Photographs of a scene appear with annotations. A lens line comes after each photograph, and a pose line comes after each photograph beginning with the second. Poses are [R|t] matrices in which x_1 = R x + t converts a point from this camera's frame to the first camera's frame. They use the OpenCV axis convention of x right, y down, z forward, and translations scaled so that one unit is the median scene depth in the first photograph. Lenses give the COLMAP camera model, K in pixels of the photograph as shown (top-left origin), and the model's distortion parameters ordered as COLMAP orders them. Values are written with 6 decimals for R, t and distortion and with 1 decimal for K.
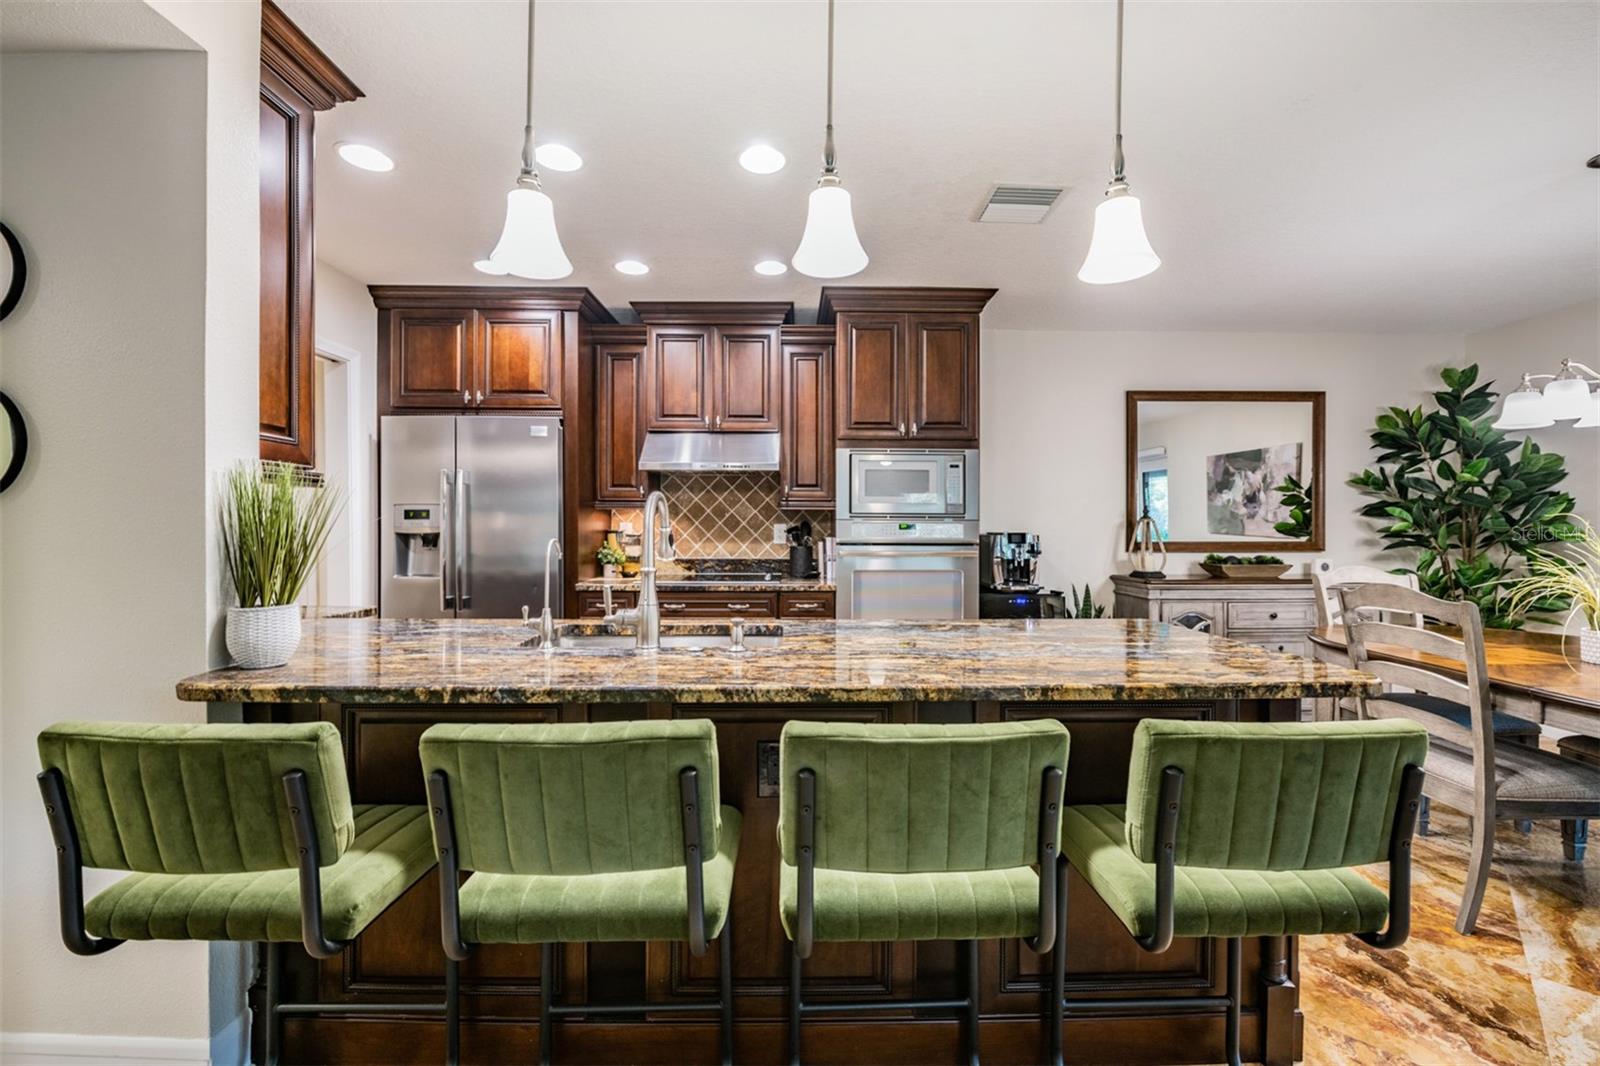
lens RADIAL K [[636.2, 0, 802.9], [0, 636.2, 526.8], [0, 0, 1]] dist [-0.014451, -0.001102]
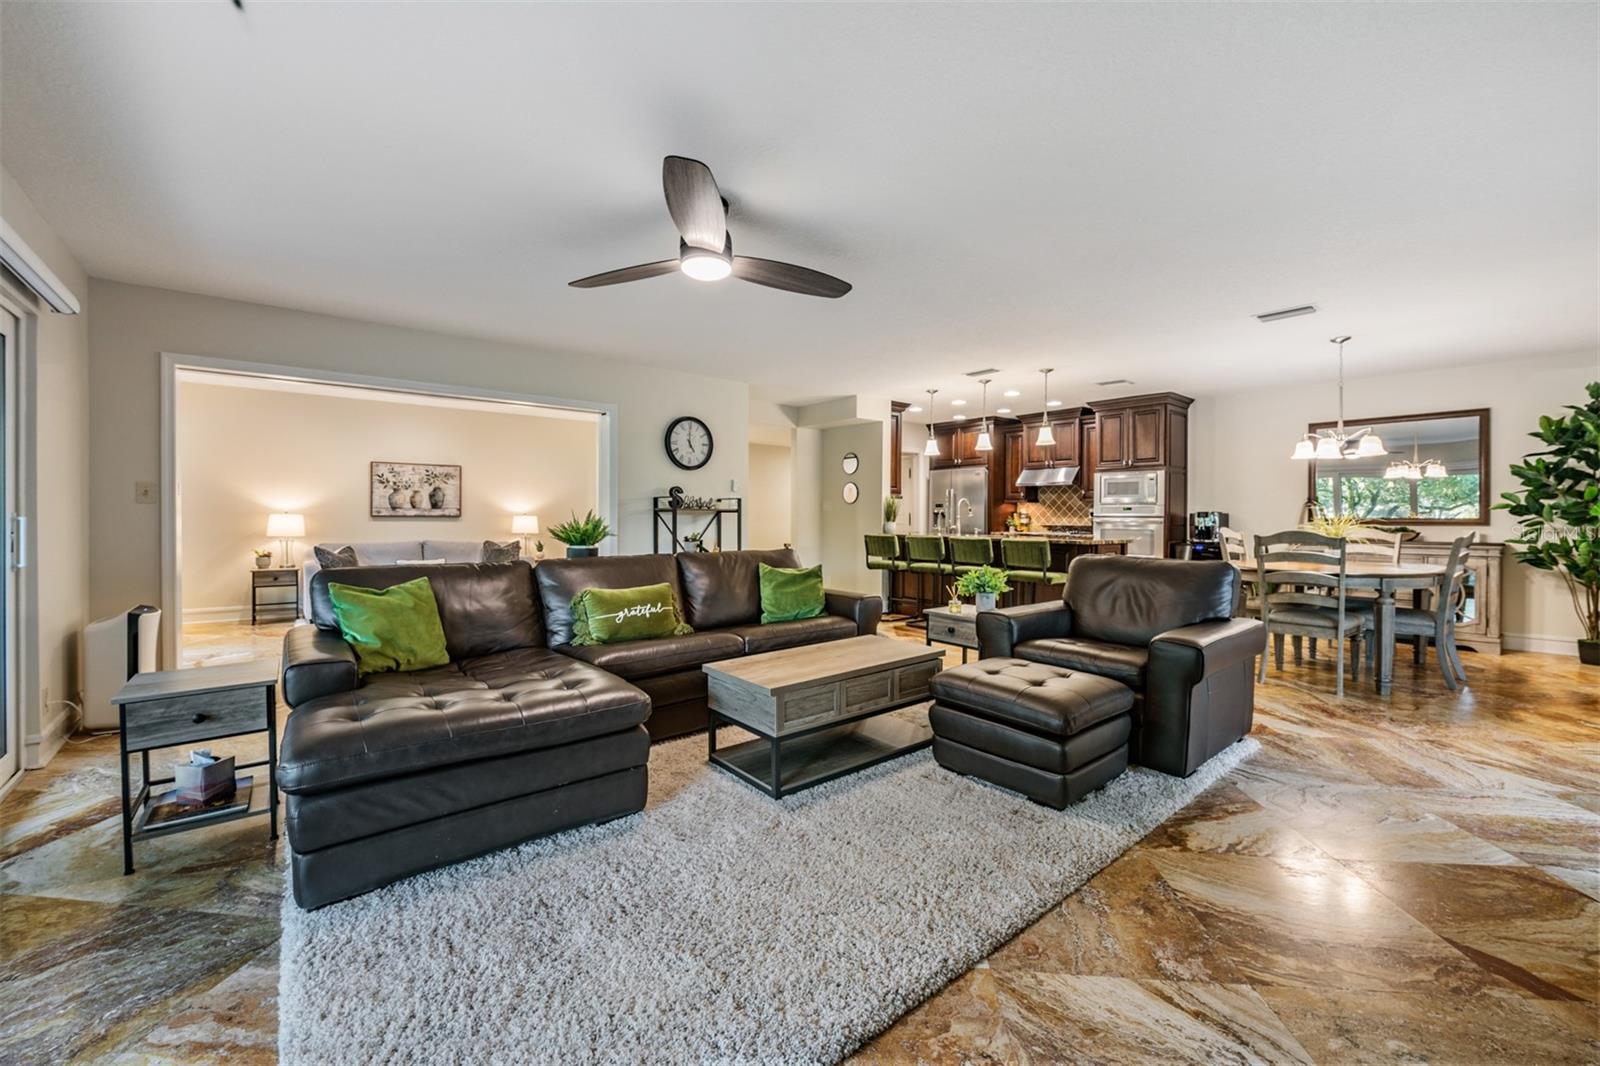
lens RADIAL K [[636.2, 0, 793.7], [0, 636.2, 531.4], [0, 0, 1]] dist [-0.014451, -0.001102]
pose [[0.626062, 0.018456, -0.779555, 1.037223], [-0.005512, 0.999800, 0.019244, 0.038141], [0.779754, -0.007751, 0.626038, -1.103526]]
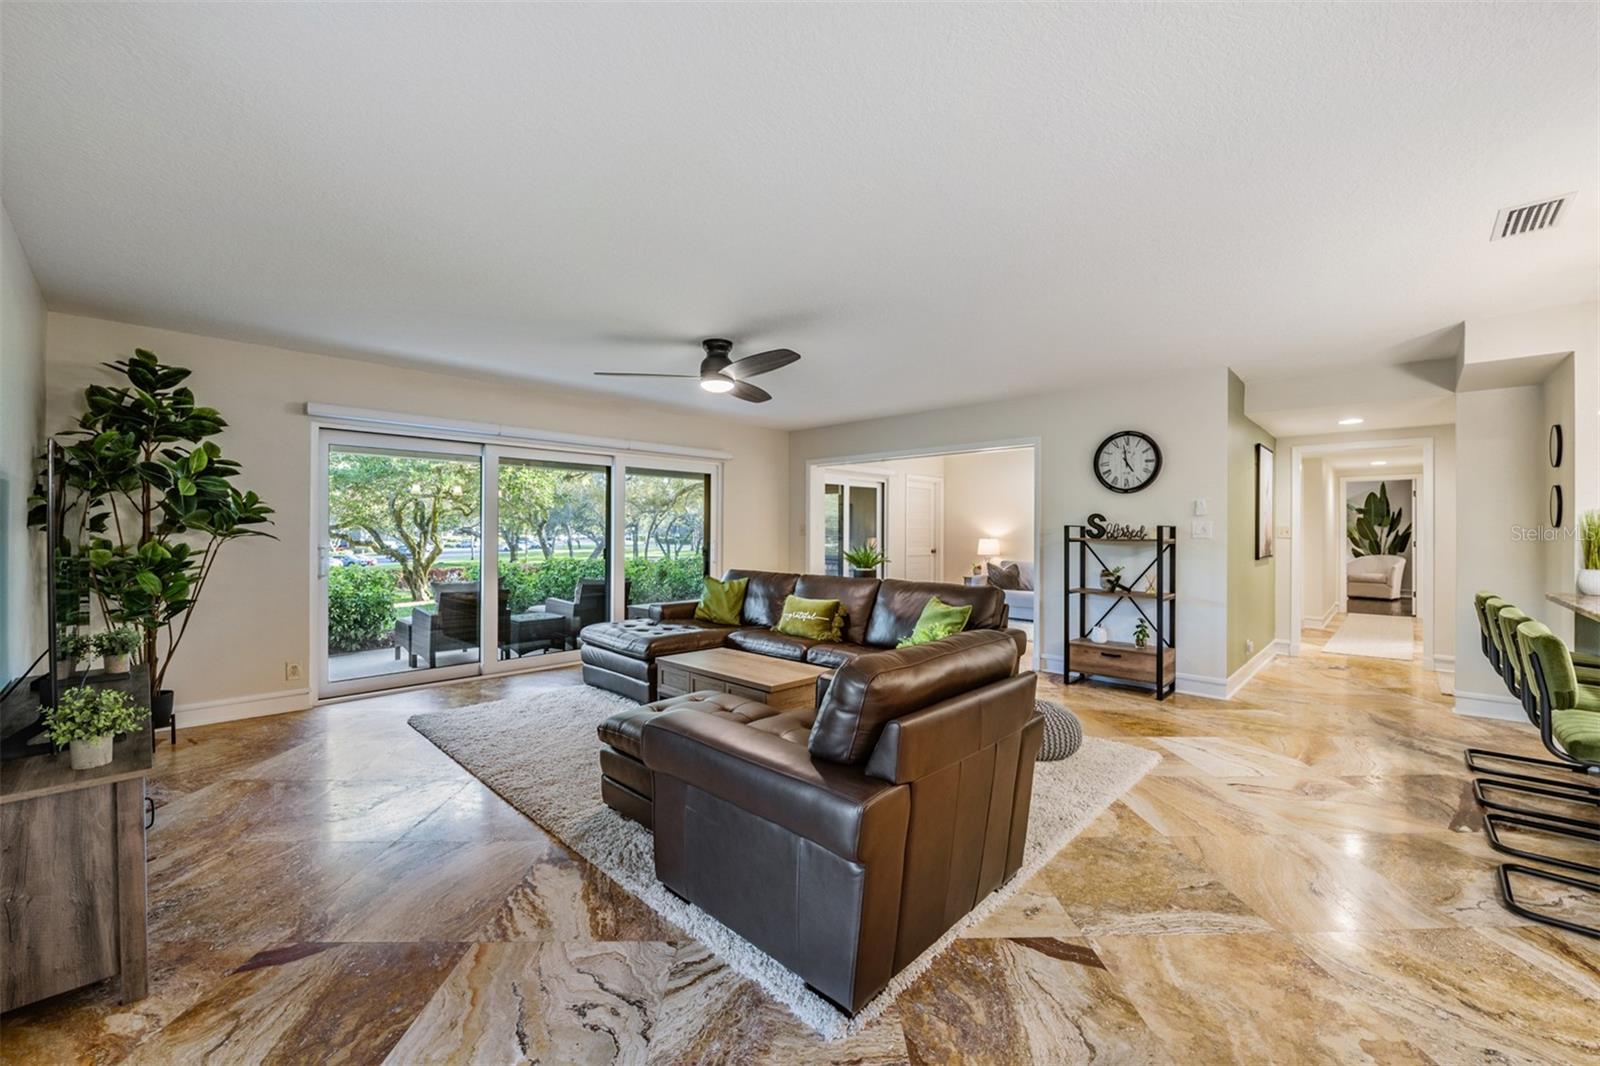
lens RADIAL K [[636.2, 0, 802.5], [0, 636.2, 535.6], [0, 0, 1]] dist [-0.014451, -0.001102]
pose [[-0.700552, 0.000301, -0.713602, 1.088620], [-0.009179, 0.999913, 0.009432, -0.000231], [0.713543, 0.013158, -0.700488, 0.182994]]
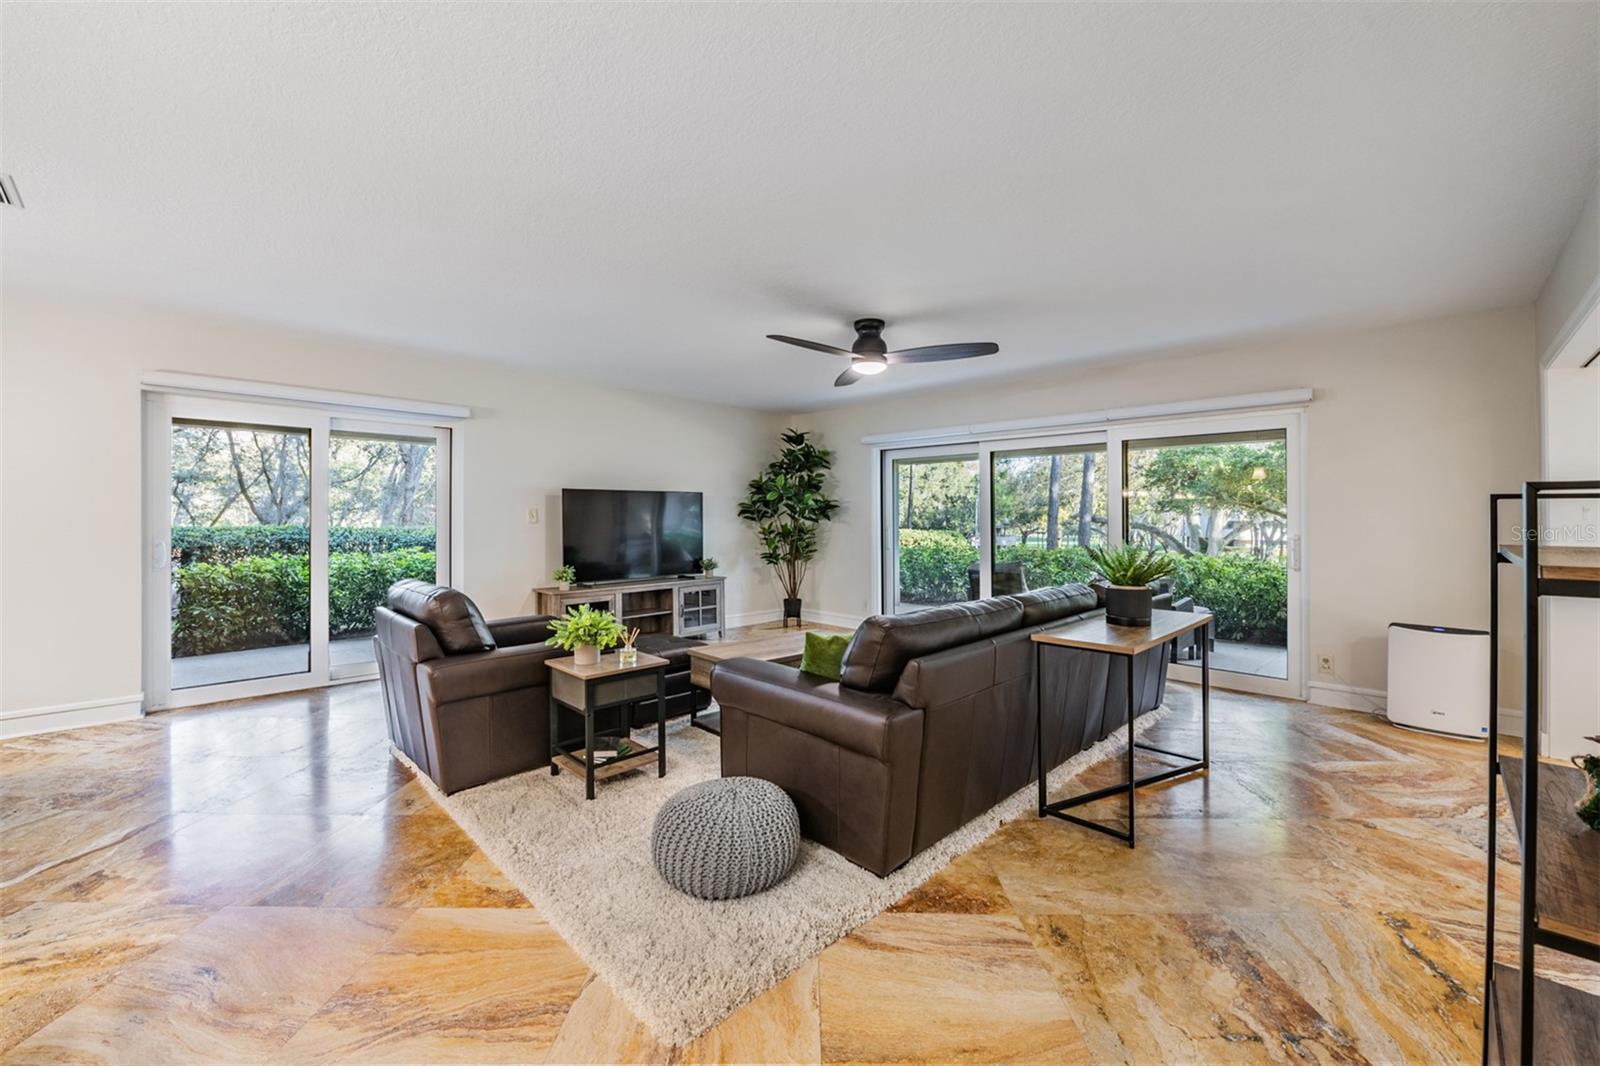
lens RADIAL K [[636.2, 0, 803.2], [0, 636.2, 520.4], [0, 0, 1]] dist [-0.014451, -0.001102]
pose [[-0.700653, -0.005854, 0.713478, -0.294782], [-0.001584, 0.999977, 0.006649, 0.002620], [-0.713500, 0.003528, -0.700646, 0.124750]]
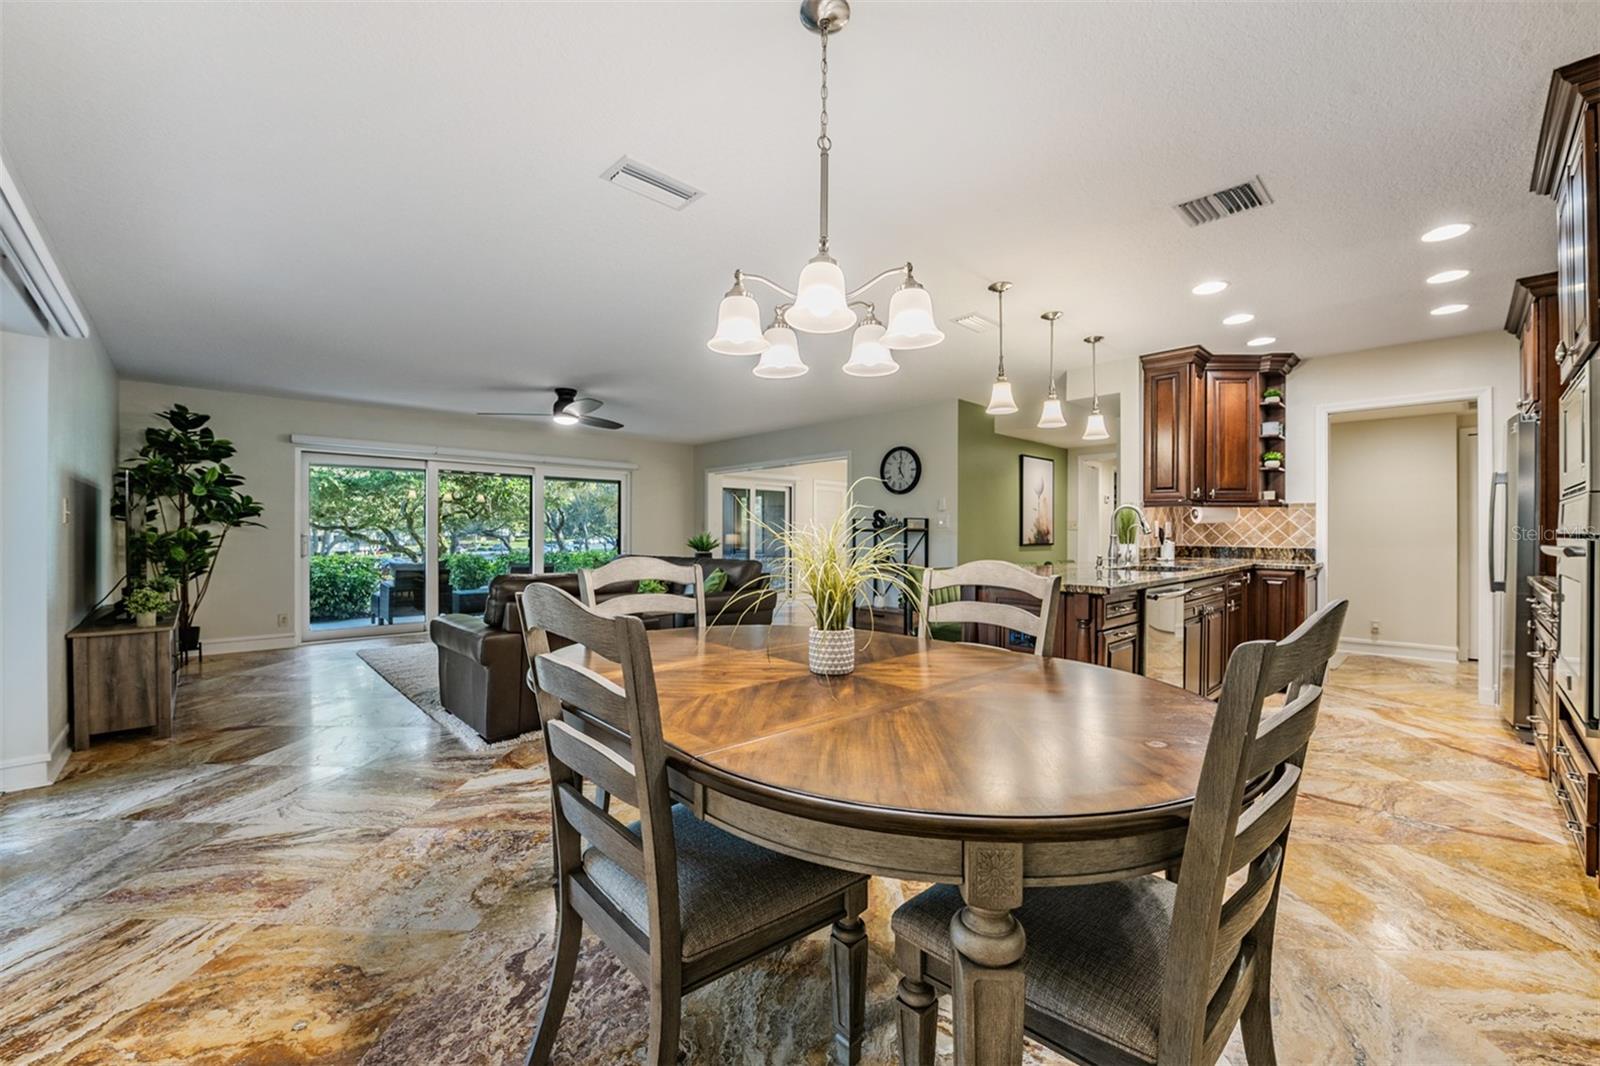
lens RADIAL K [[636.2, 0, 804.8], [0, 636.2, 542.1], [0, 0, 1]] dist [-0.014451, -0.001102]
pose [[-0.731575, 0.004112, -0.681749, 1.043314], [-0.006487, 0.999895, 0.012992, 0.029761], [0.681730, 0.013927, -0.731471, 0.868451]]
